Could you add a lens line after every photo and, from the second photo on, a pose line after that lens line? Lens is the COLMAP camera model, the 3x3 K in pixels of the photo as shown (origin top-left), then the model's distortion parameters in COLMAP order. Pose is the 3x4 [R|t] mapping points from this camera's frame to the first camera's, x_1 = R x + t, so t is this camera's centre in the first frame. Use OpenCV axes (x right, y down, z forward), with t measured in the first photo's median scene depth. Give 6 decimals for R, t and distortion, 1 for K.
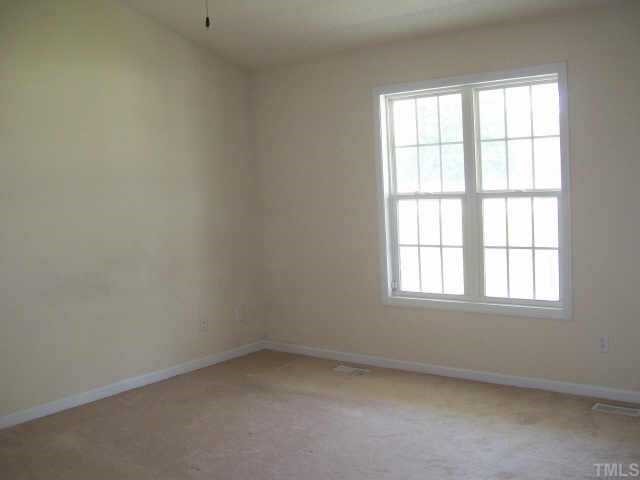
lens RADIAL K [[811.3, 0, 320.0], [0, 811.3, 240.0], [0, 0, 1]] dist [-0.025747, -0.021333]
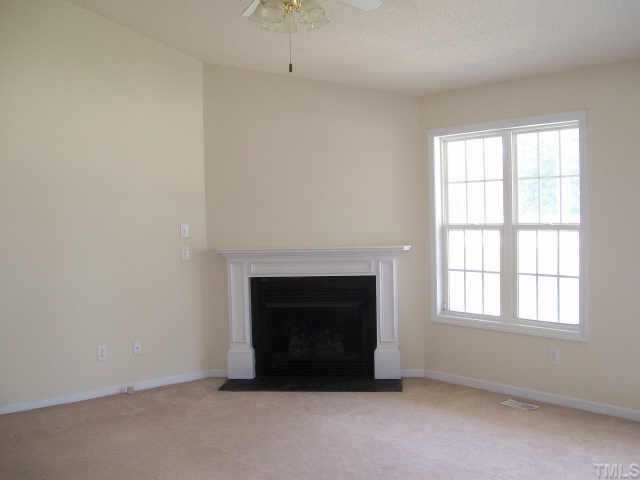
lens RADIAL K [[811.3, 0, 320.0], [0, 811.3, 240.0], [0, 0, 1]] dist [-0.025747, -0.021333]
pose [[0.977859, 0.028638, -0.207294, 0.162490], [-0.035293, 0.998971, -0.028477, 0.003463], [0.206265, 0.035162, 0.977864, -0.143723]]
